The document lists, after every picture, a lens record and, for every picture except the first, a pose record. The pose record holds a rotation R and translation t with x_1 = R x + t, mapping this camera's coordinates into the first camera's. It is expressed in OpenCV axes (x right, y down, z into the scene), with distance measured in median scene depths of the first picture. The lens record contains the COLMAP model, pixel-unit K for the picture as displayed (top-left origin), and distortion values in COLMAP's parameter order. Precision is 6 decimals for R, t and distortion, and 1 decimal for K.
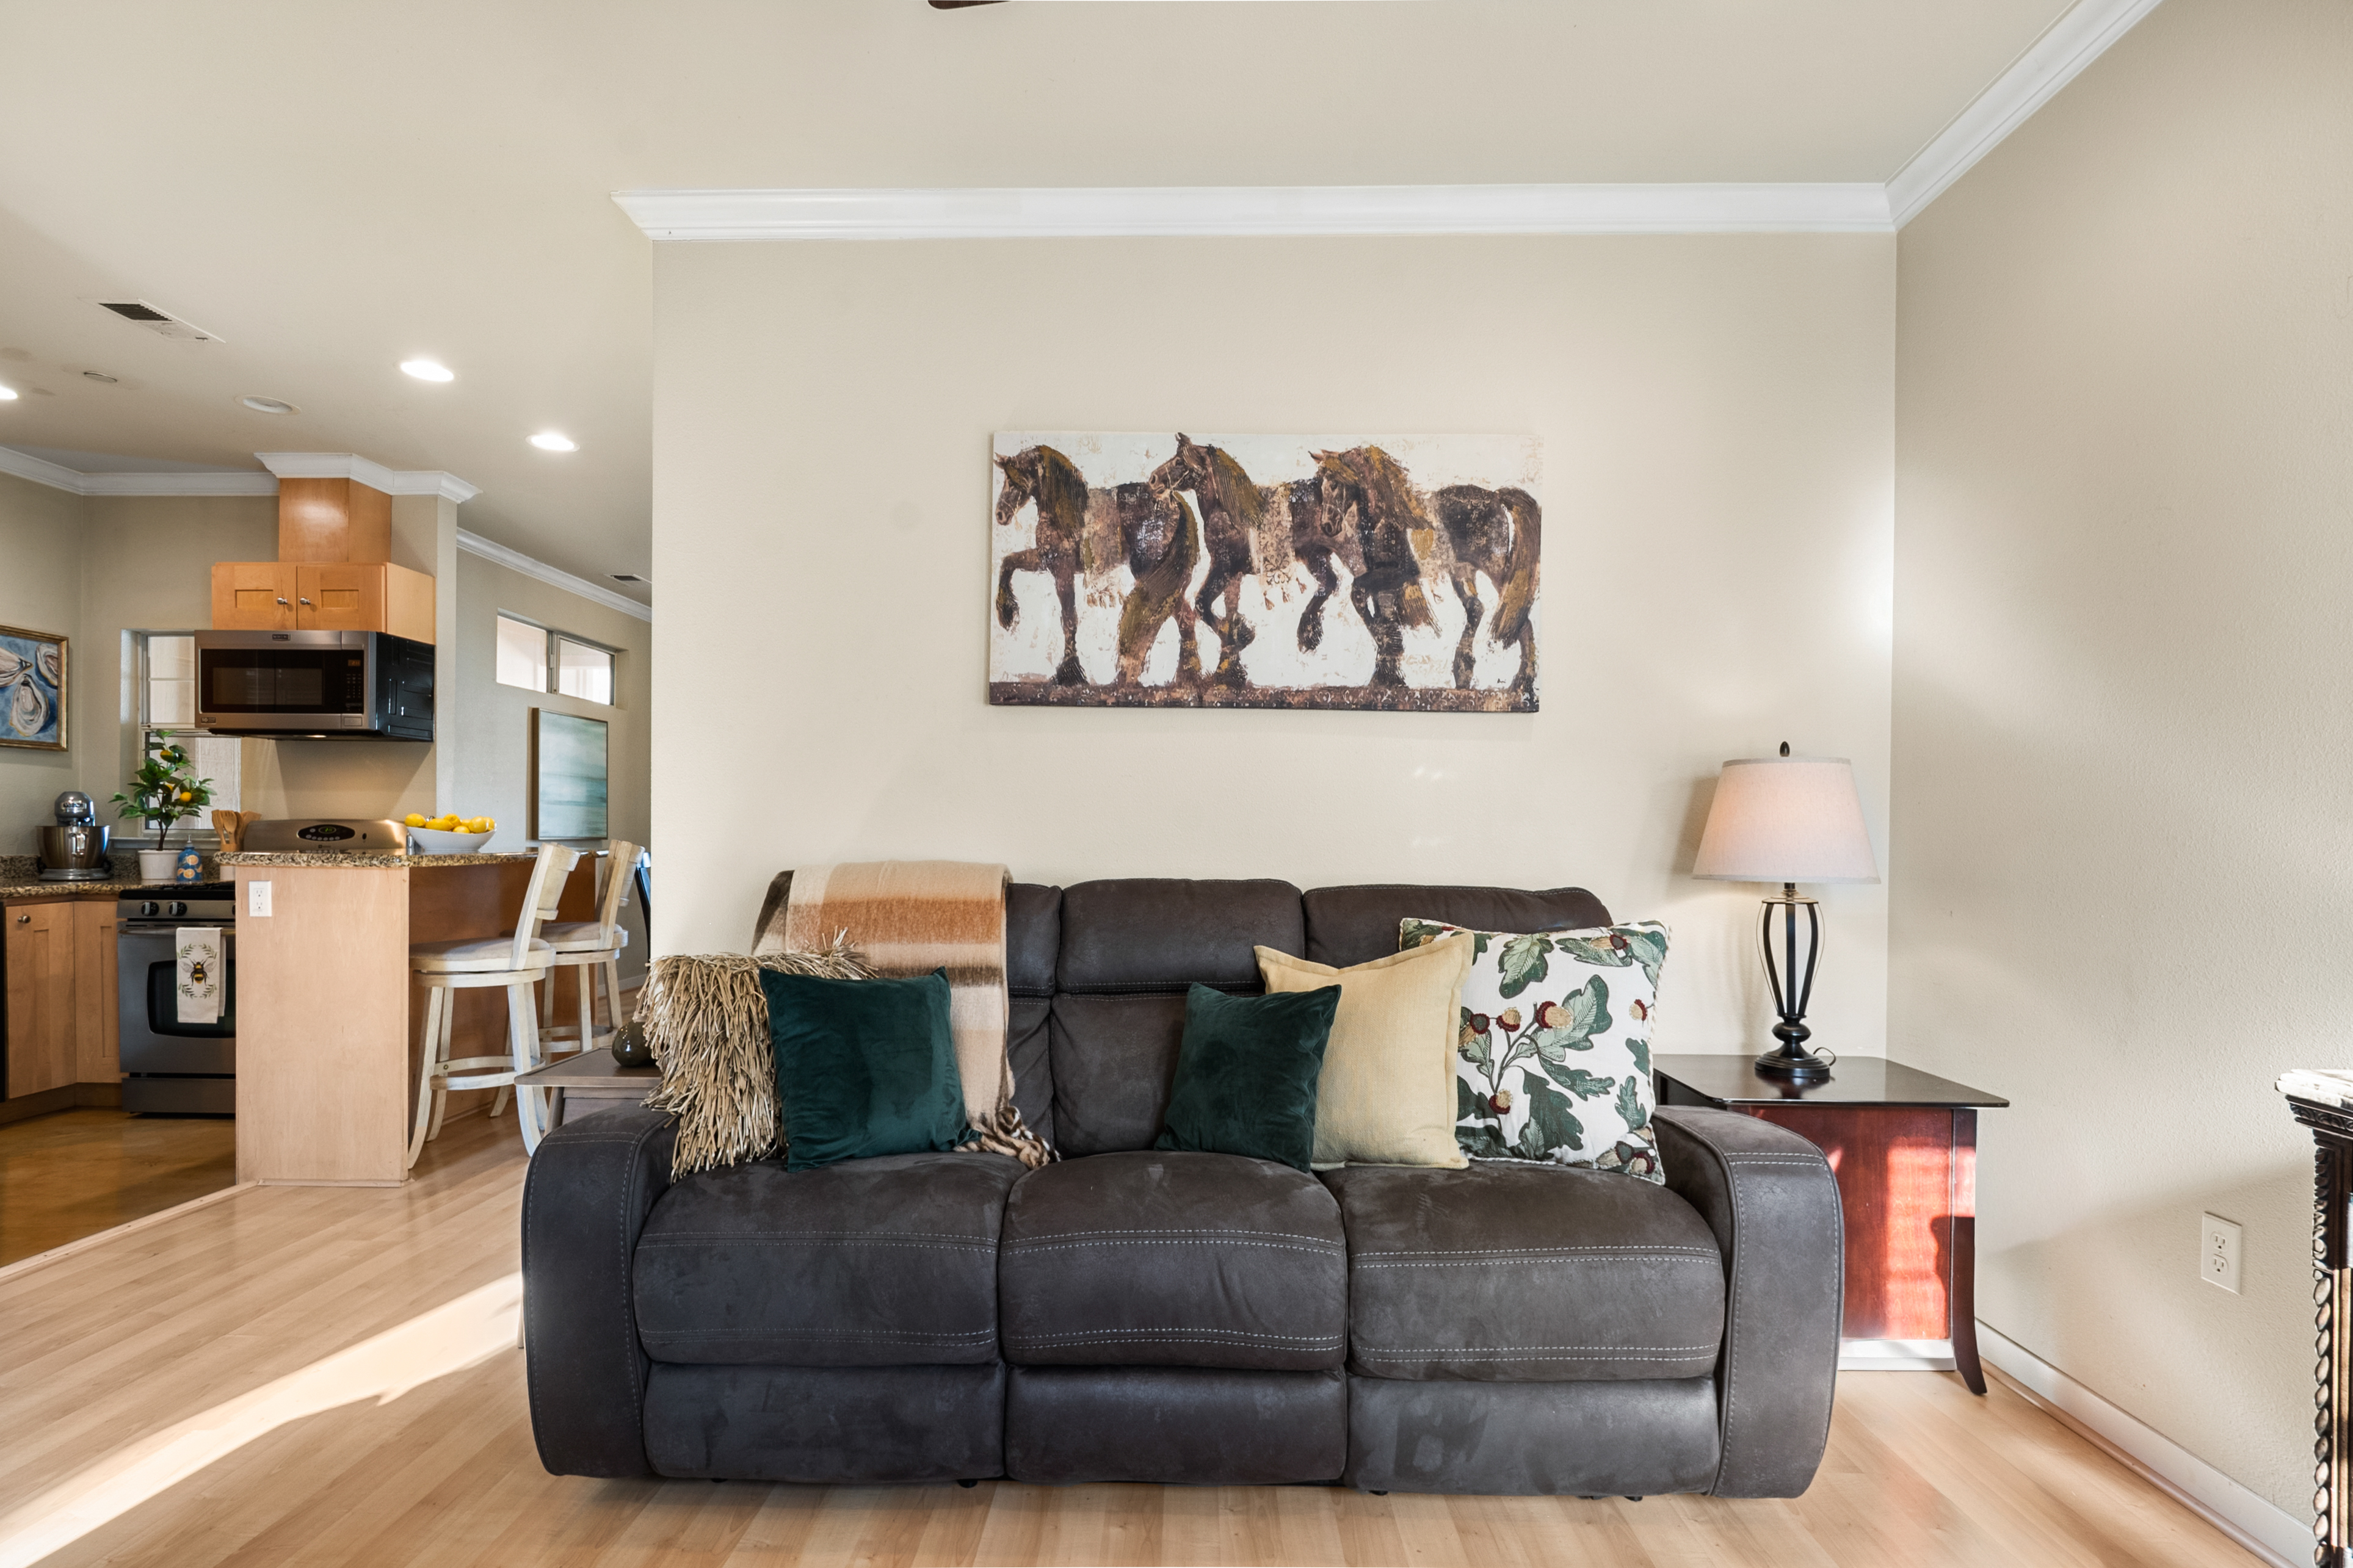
lens RADIAL K [[1113.2, 0, 1172.7], [0, 1113.2, 846.1], [0, 0, 1]] dist [-0.009092, 0.000837]
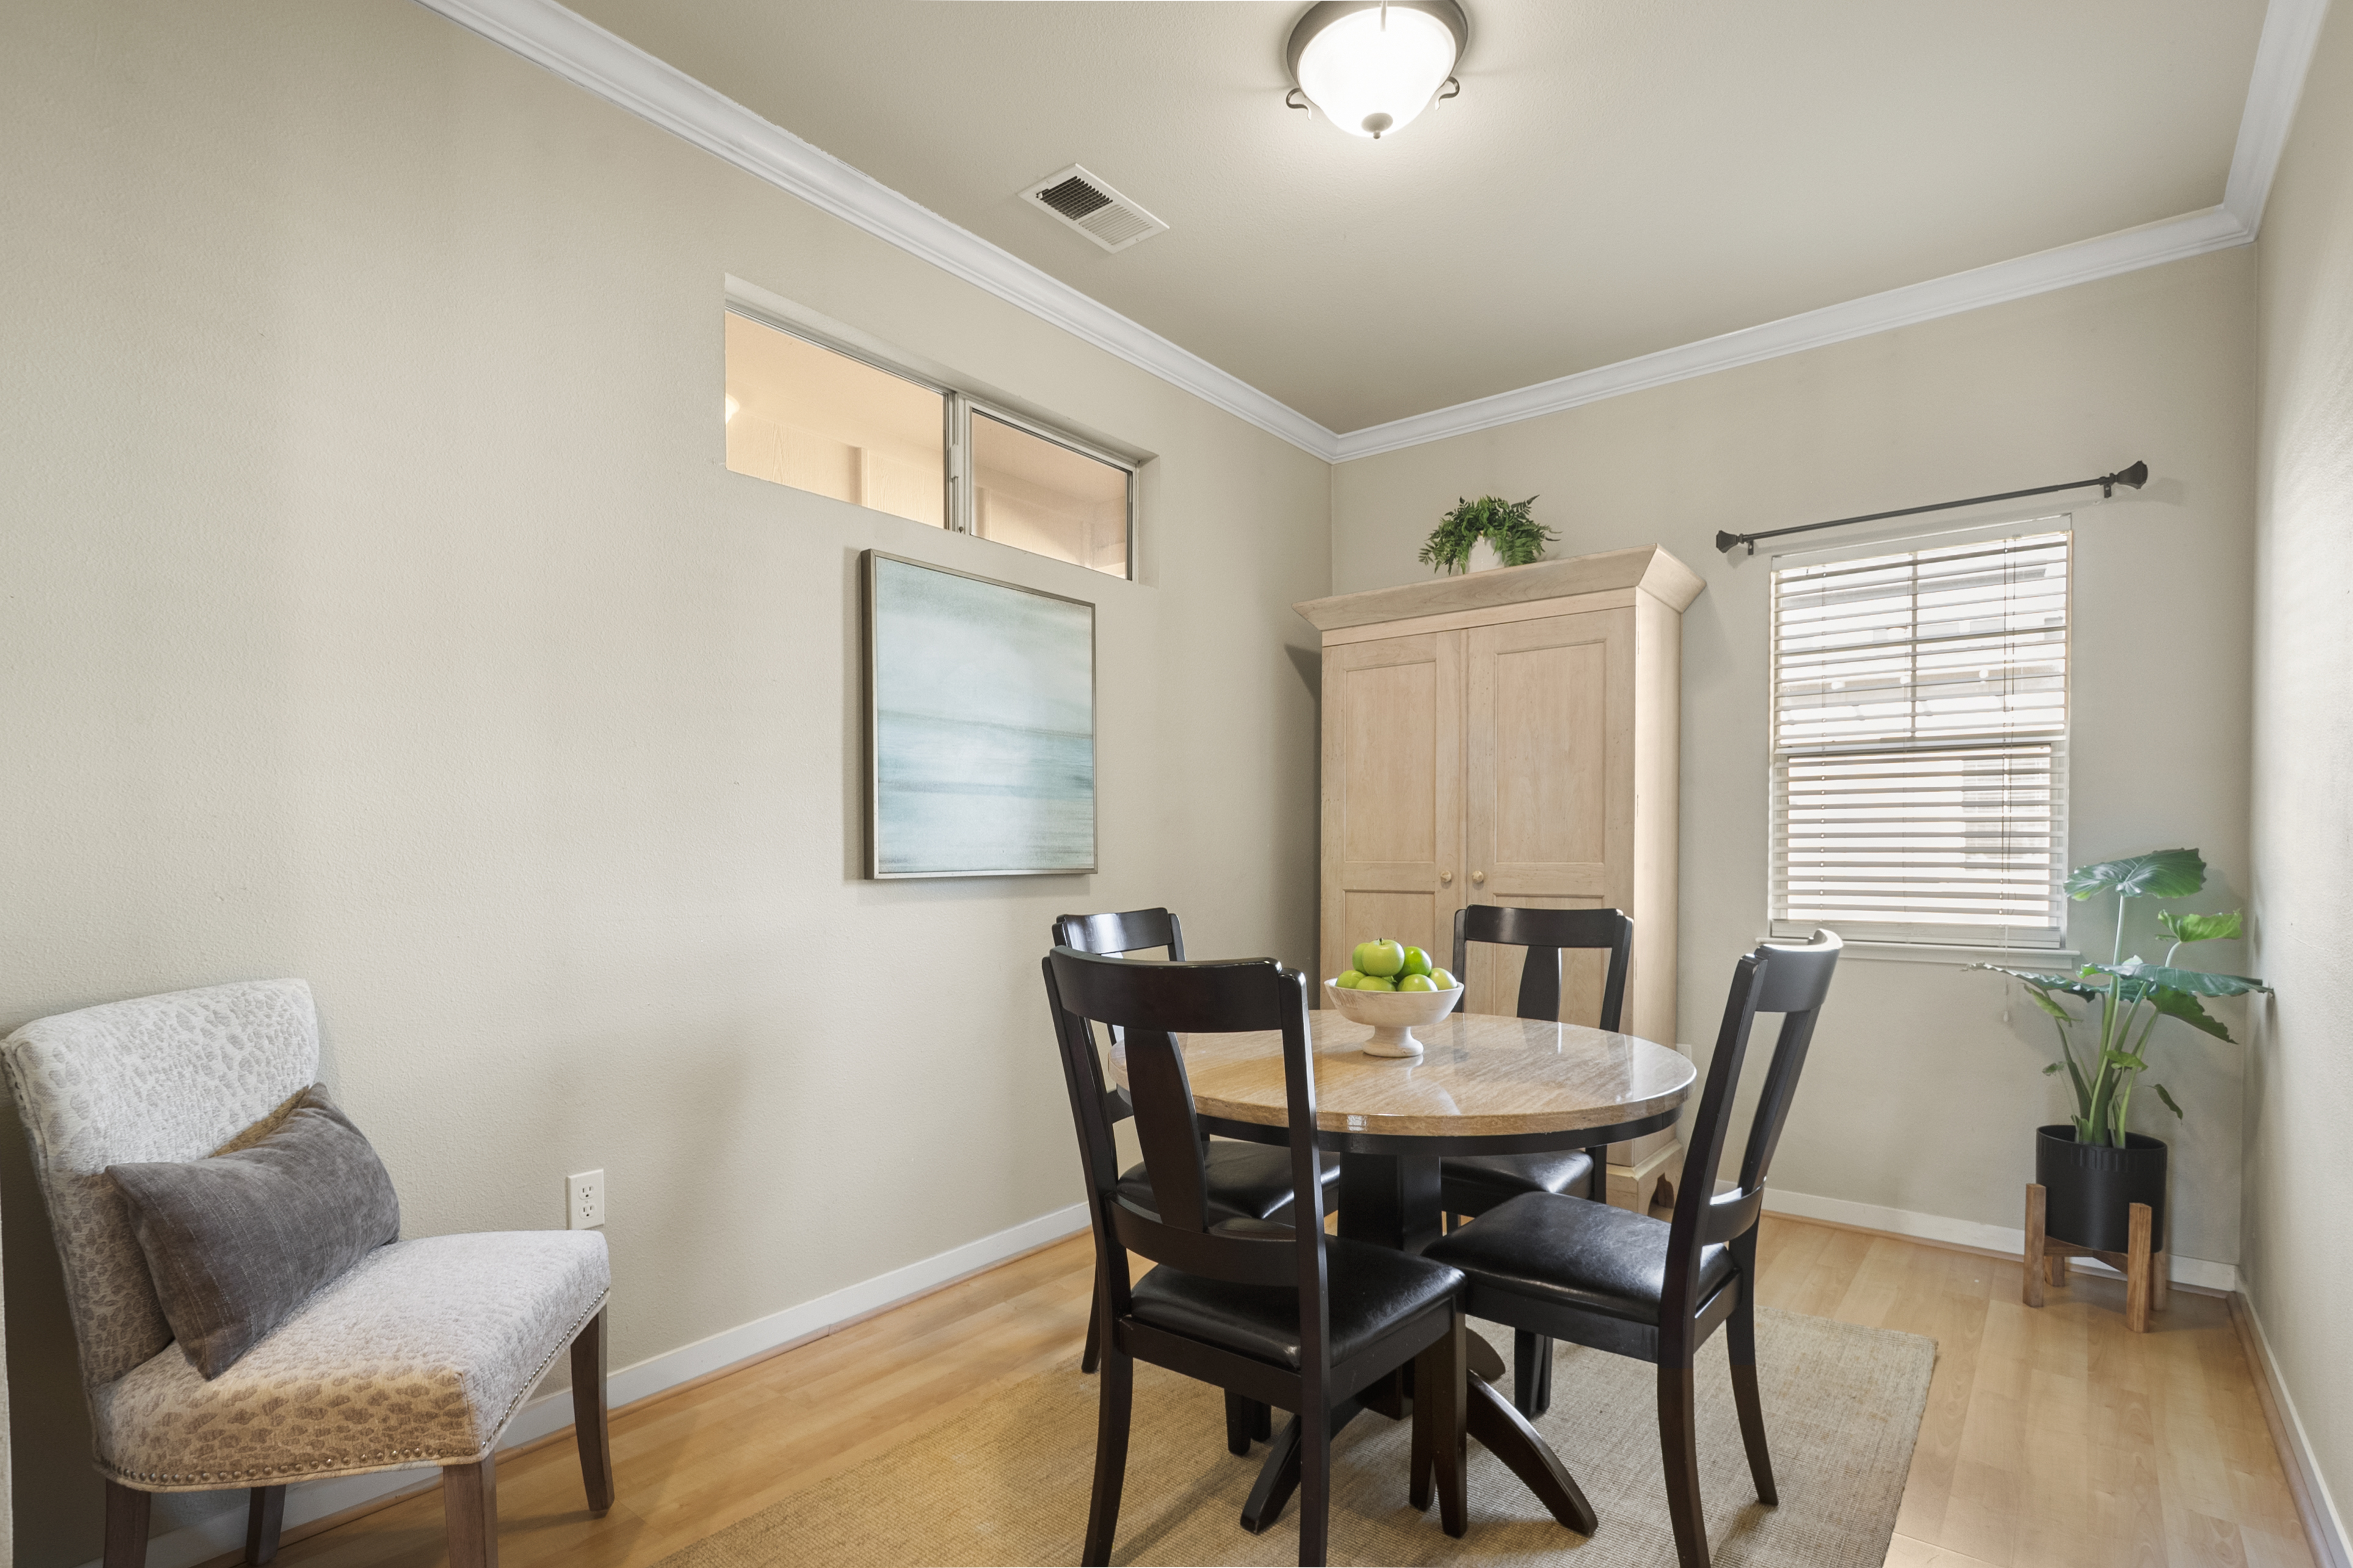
lens RADIAL K [[1119.0, 0, 1149.7], [0, 1119.0, 872.0], [0, 0, 1]] dist [-0.010026, -0.000246]
pose [[0.778733, 0.001736, -0.627354, -0.571645], [0.005107, 0.999946, 0.009106, -0.028005], [0.627335, -0.010295, 0.778681, 1.771565]]
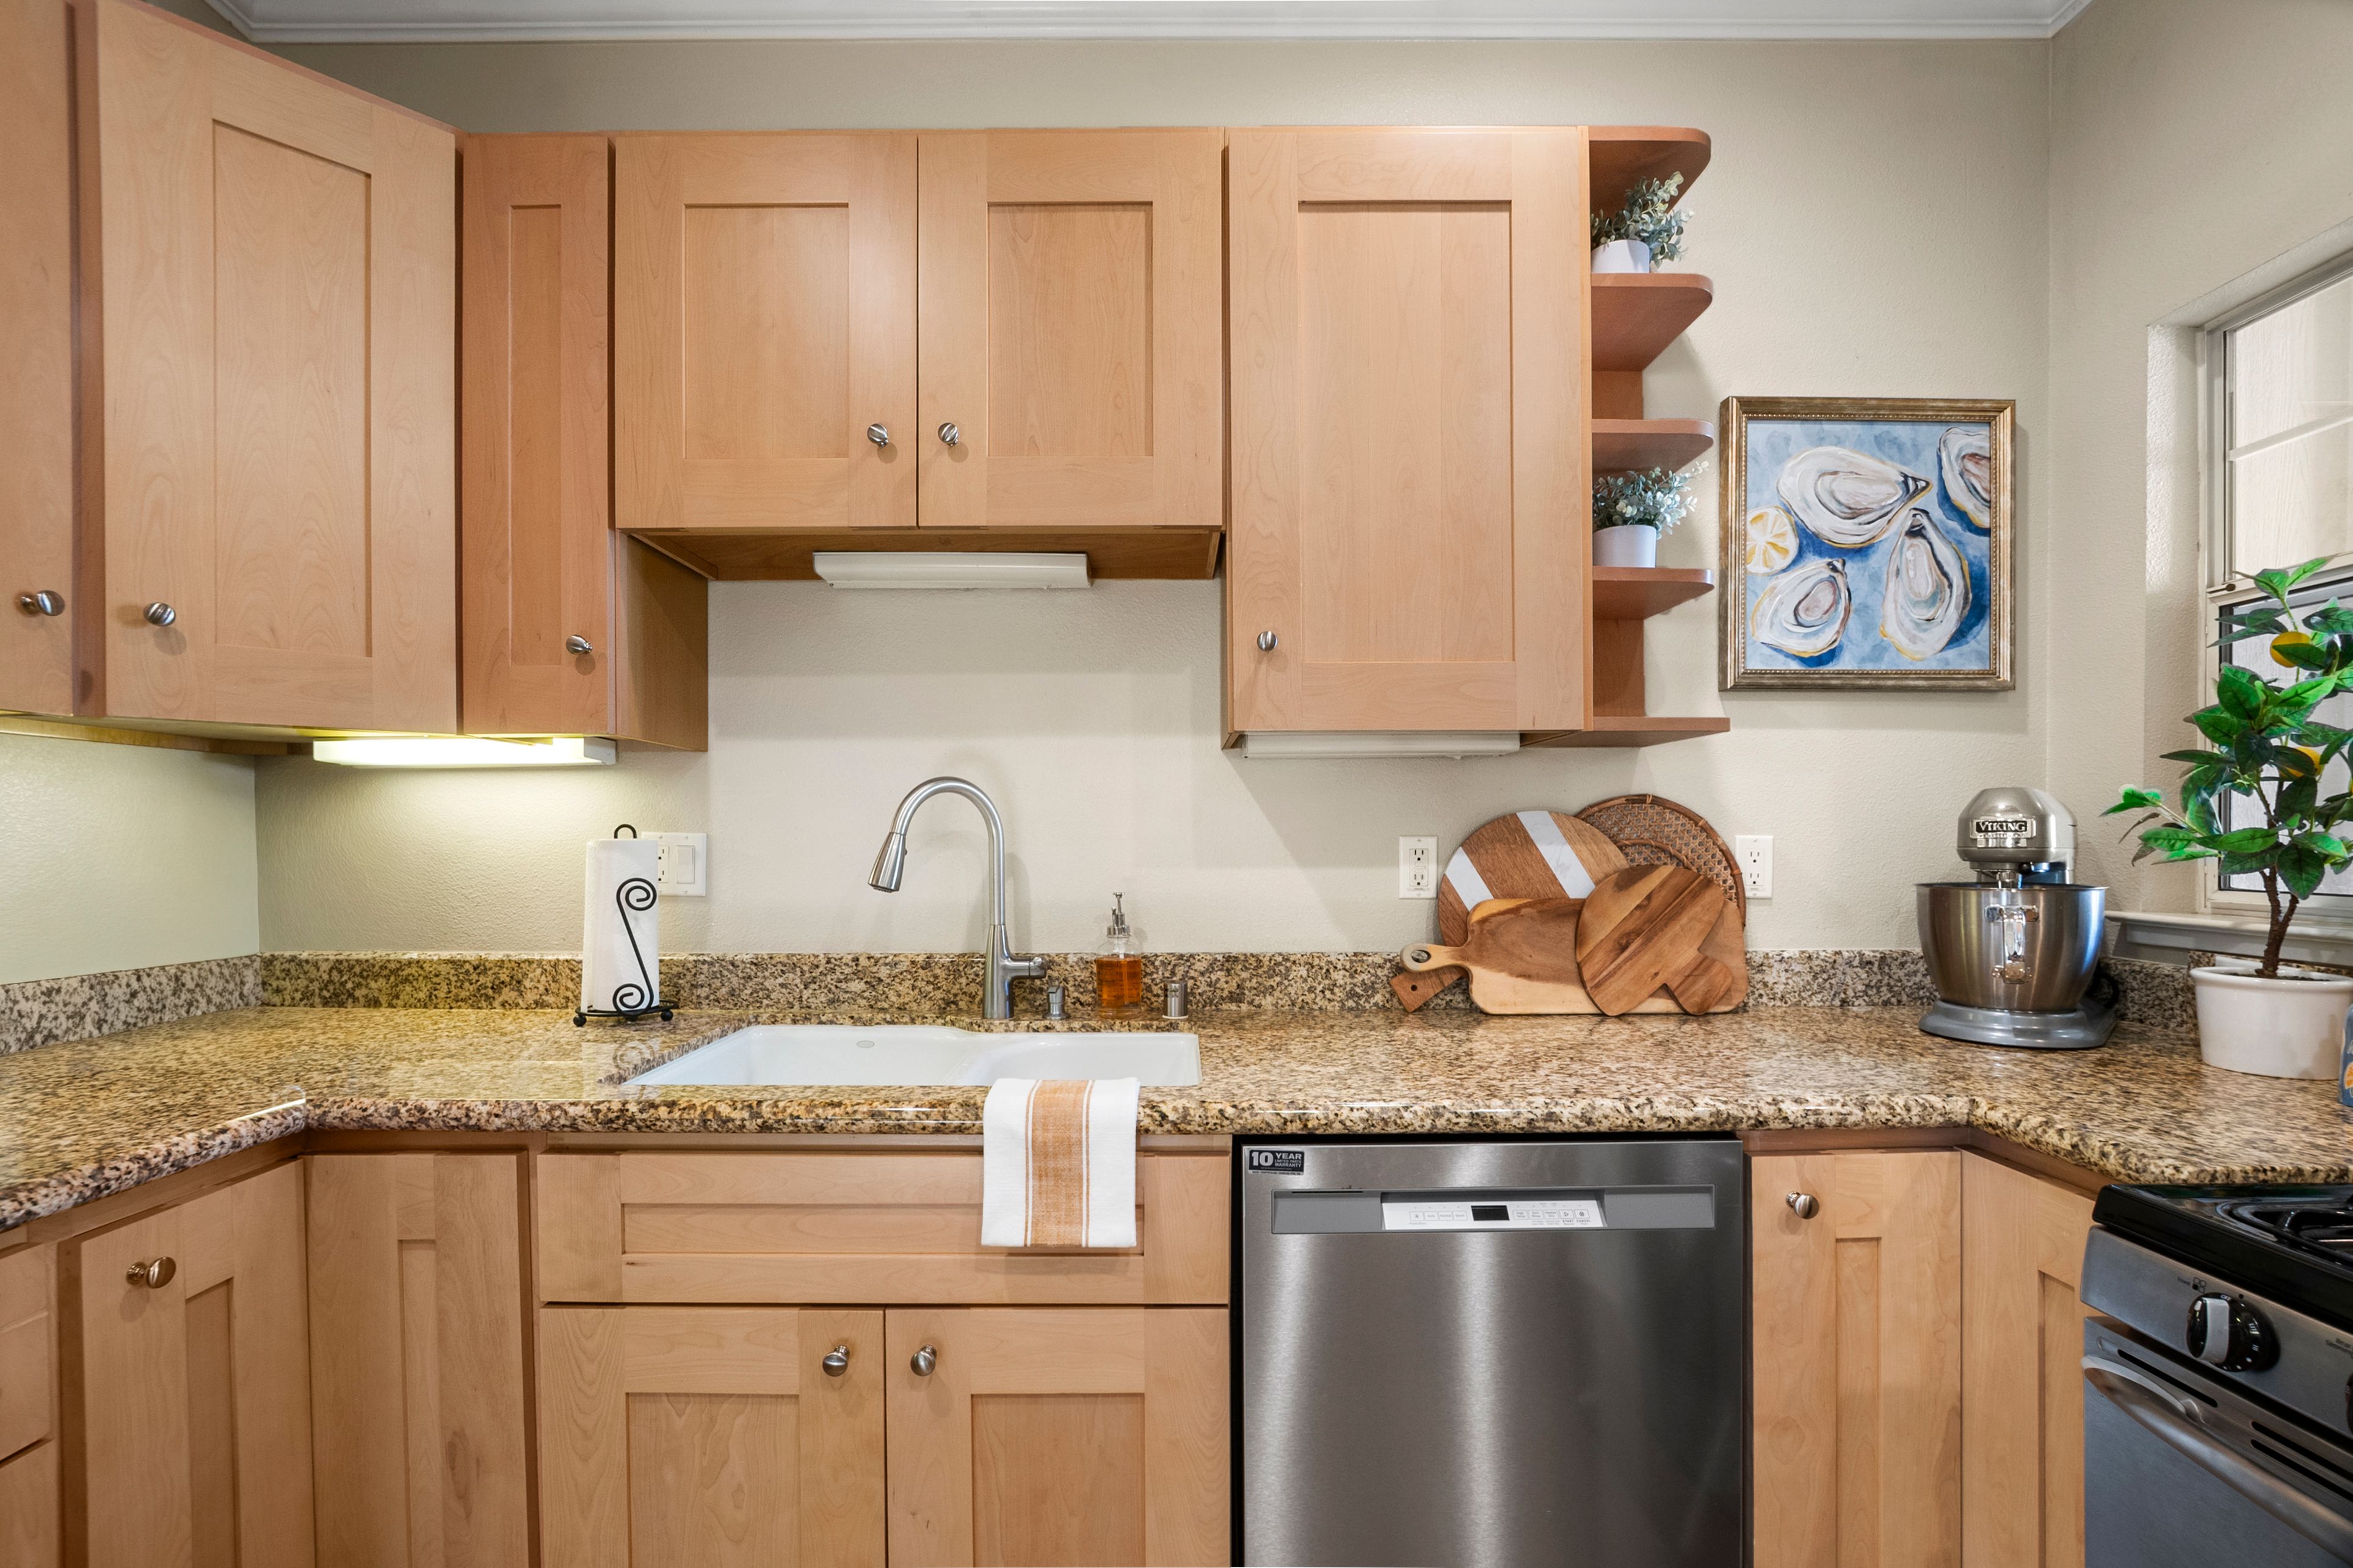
lens RADIAL K [[1033.1, 0, 1175.7], [0, 1033.1, 838.5], [0, 0, 1]] dist [-0.012612, 0.000170]
pose [[0.018685, -0.006563, -0.999804, -1.123714], [-0.008811, 0.999939, -0.006729, -0.047754], [0.999787, 0.008935, 0.018626, 1.216052]]
